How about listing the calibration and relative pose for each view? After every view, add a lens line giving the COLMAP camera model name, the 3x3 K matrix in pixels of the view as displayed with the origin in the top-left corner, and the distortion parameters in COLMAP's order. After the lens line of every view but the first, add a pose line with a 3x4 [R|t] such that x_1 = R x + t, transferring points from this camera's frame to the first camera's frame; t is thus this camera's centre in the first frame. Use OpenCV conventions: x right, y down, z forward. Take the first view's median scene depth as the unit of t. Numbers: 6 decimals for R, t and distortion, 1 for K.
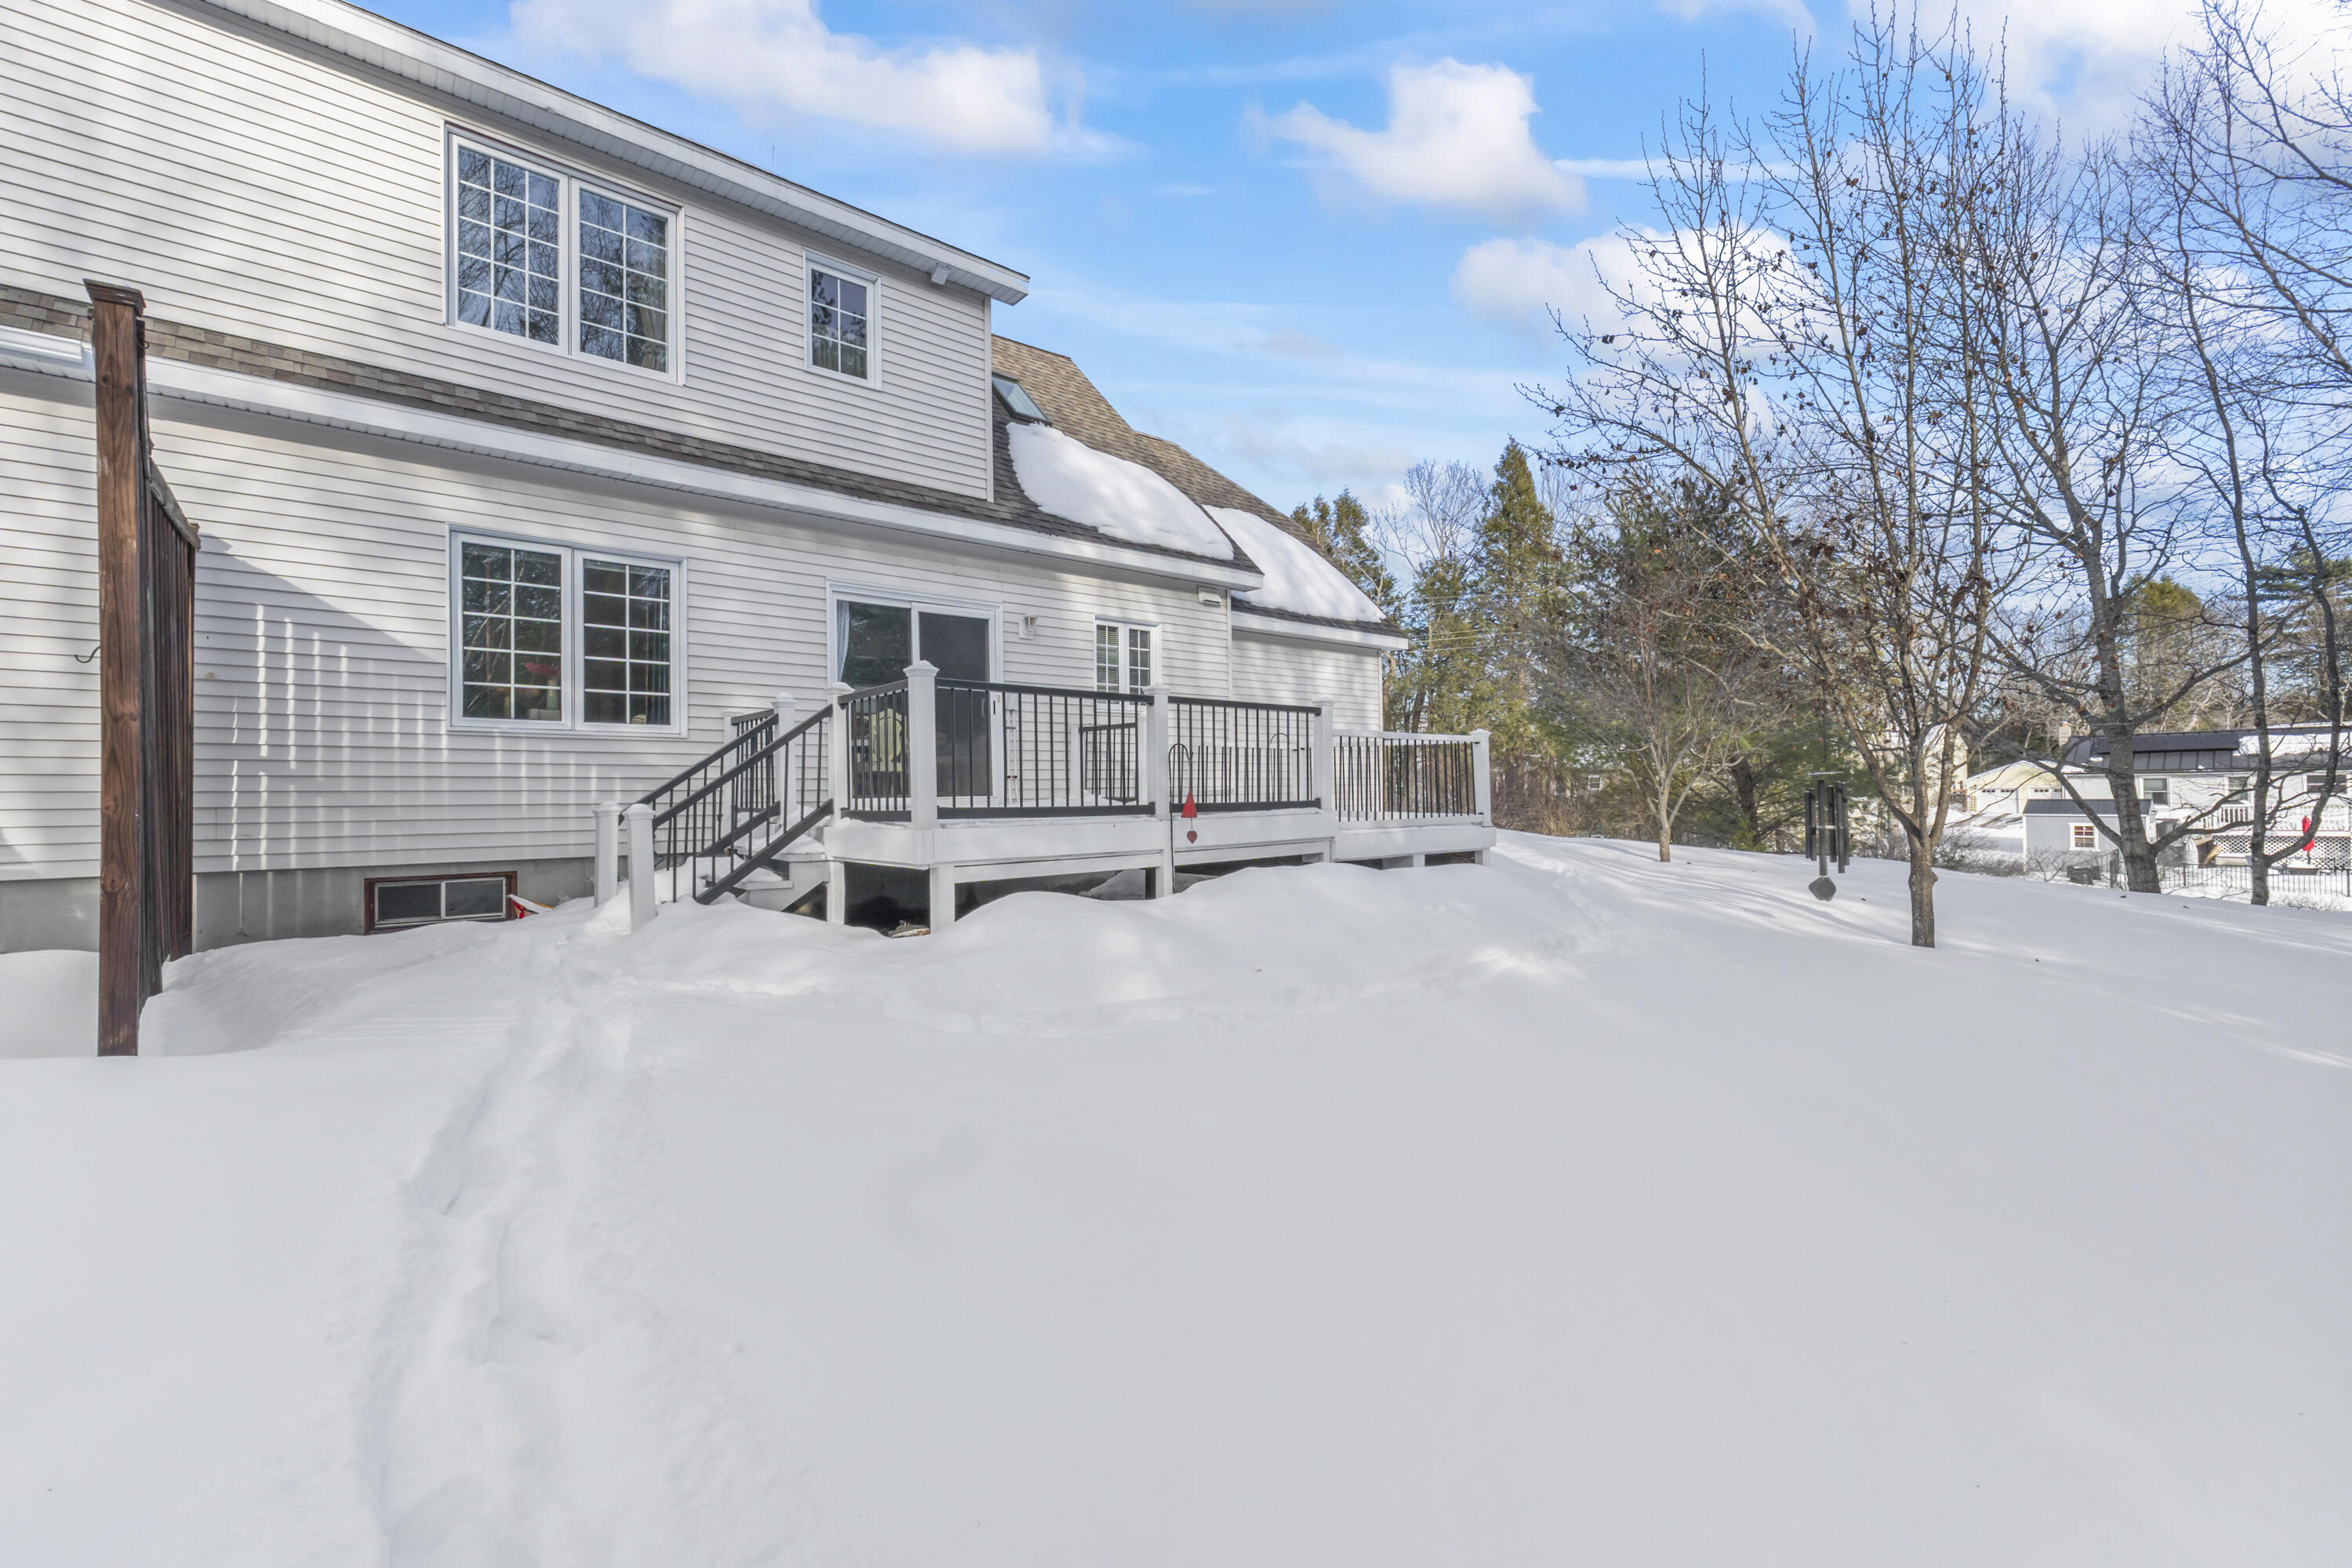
lens RADIAL K [[1012.5, 0, 1165.1], [0, 1012.5, 795.7], [0, 0, 1]] dist [0.000025, 0.000063]
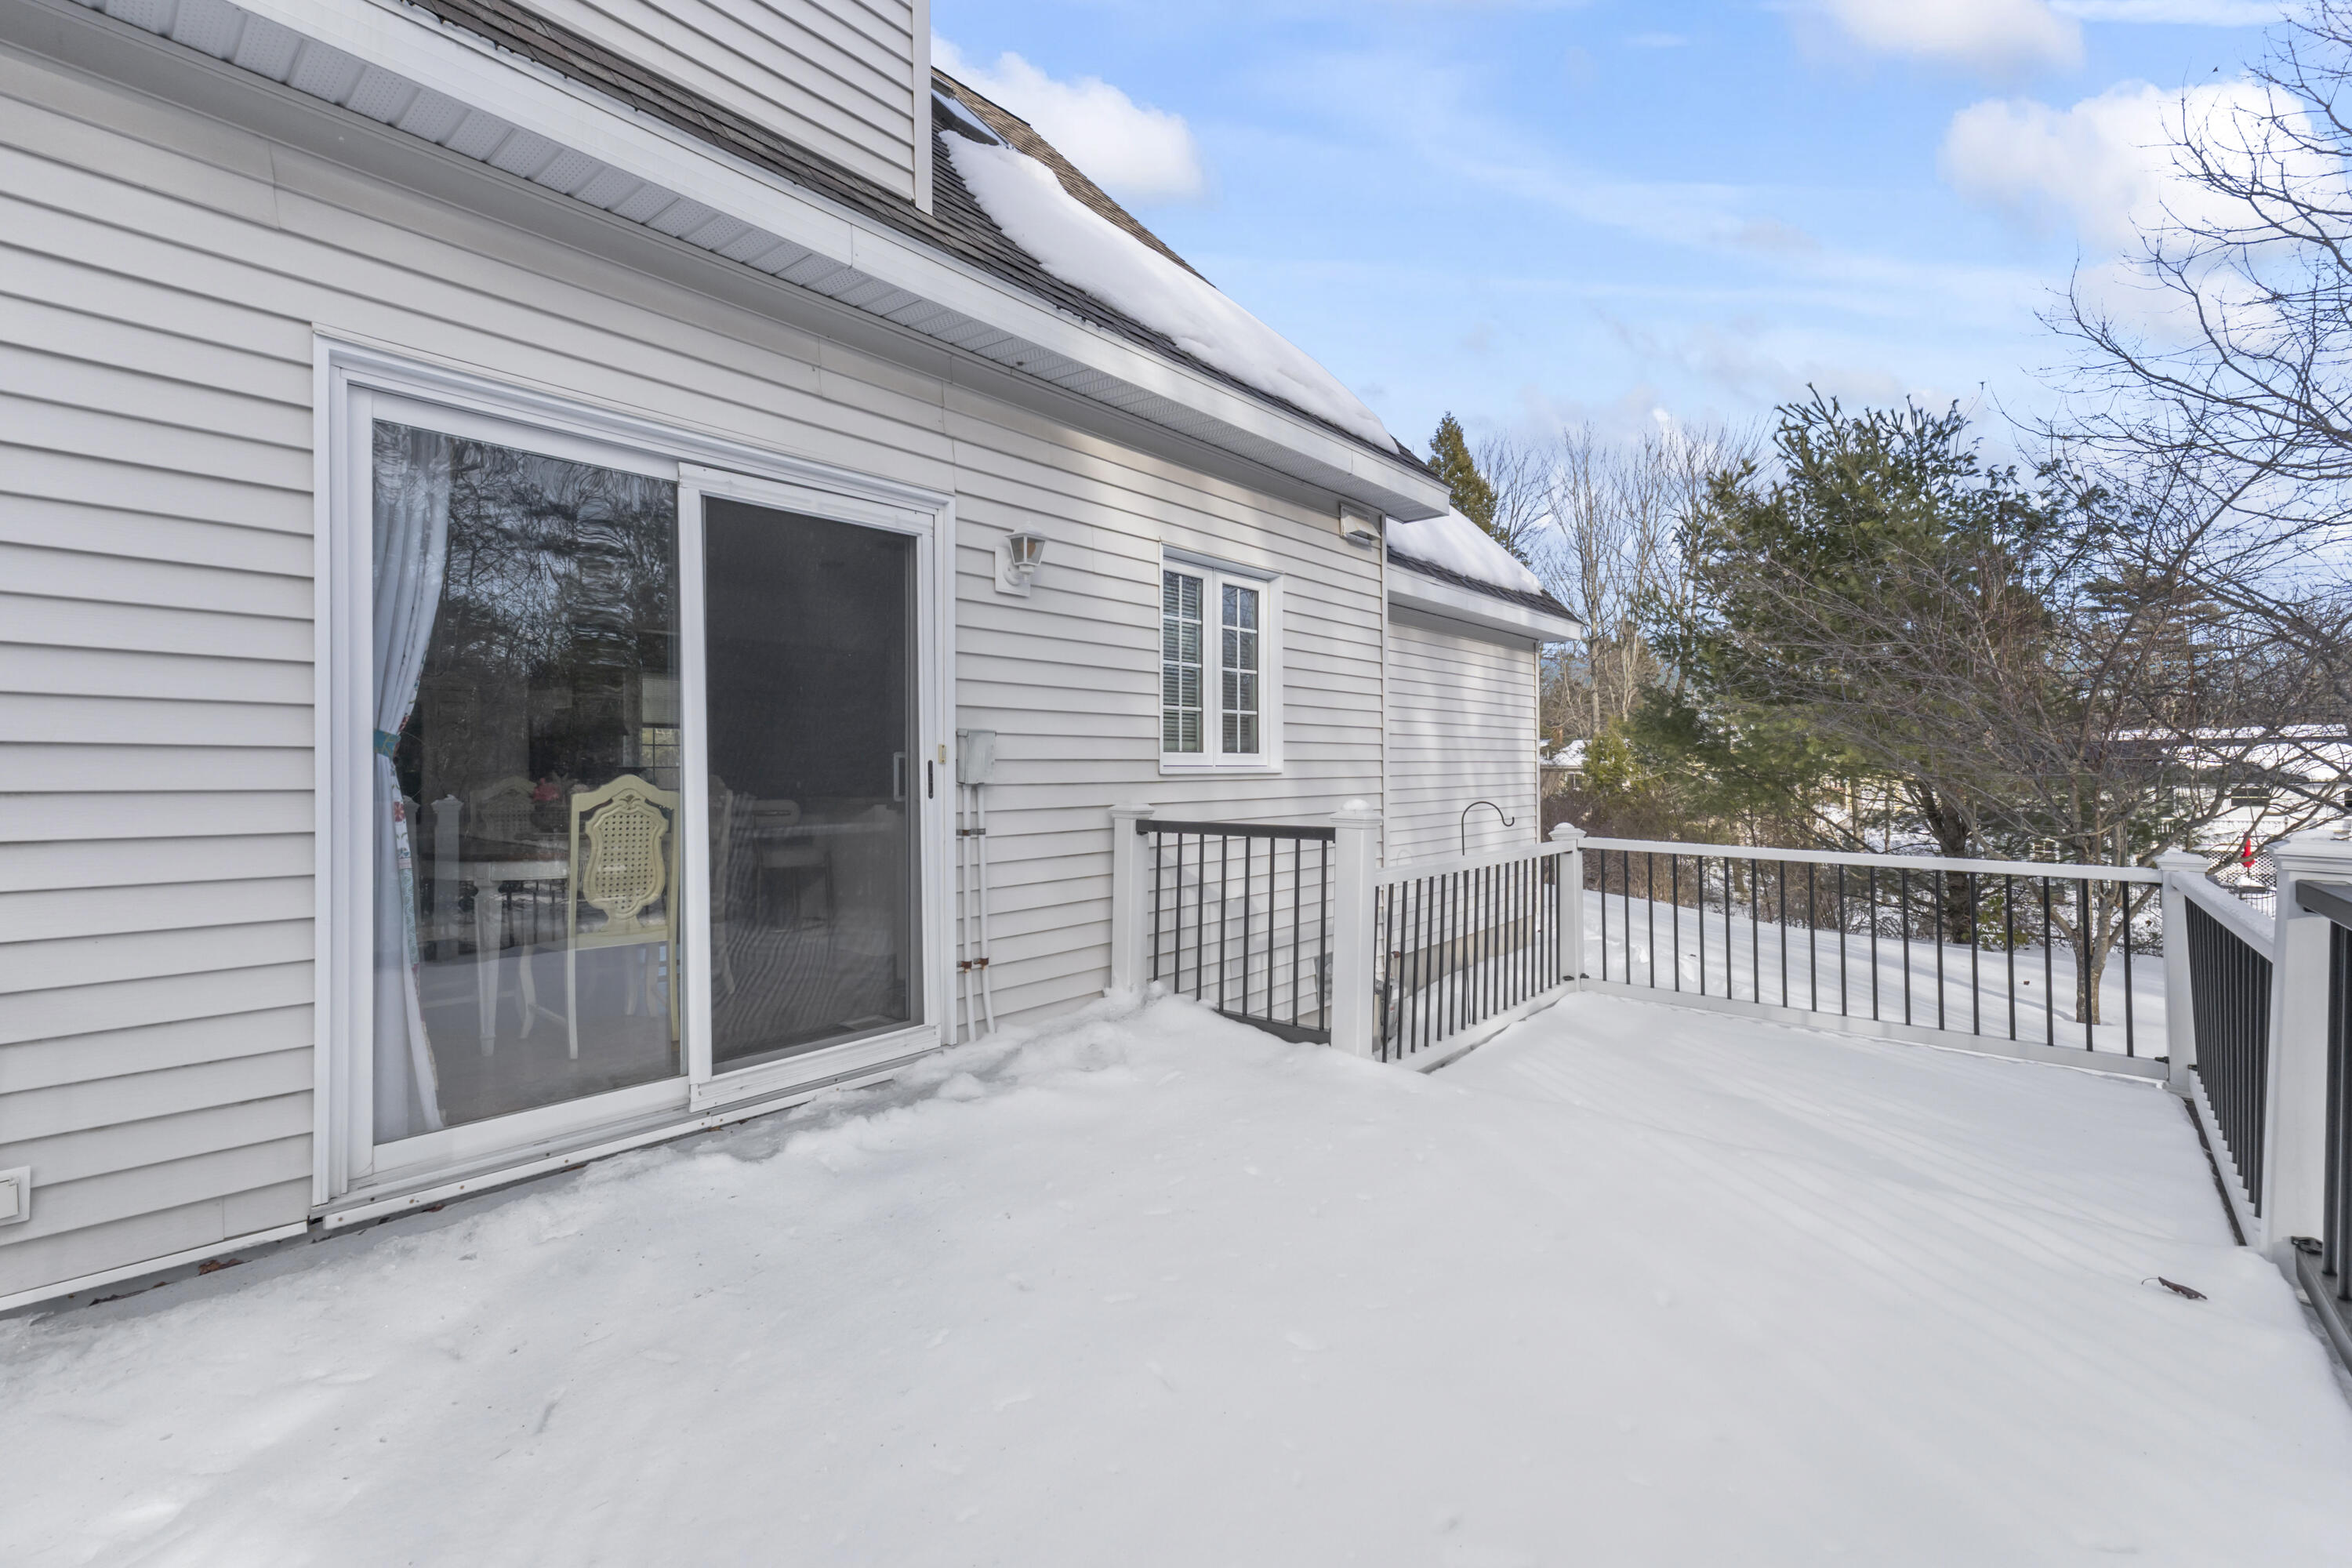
lens RADIAL K [[1012.3, 0, 1176.0], [0, 1012.3, 784.0], [0, 0, 1]] dist [-0.000158, -0.000034]
pose [[0.991431, 0.008496, 0.130354, -0.117513], [-0.009454, 0.999933, 0.006732, -0.081180], [-0.130288, -0.007907, 0.991445, 0.573881]]
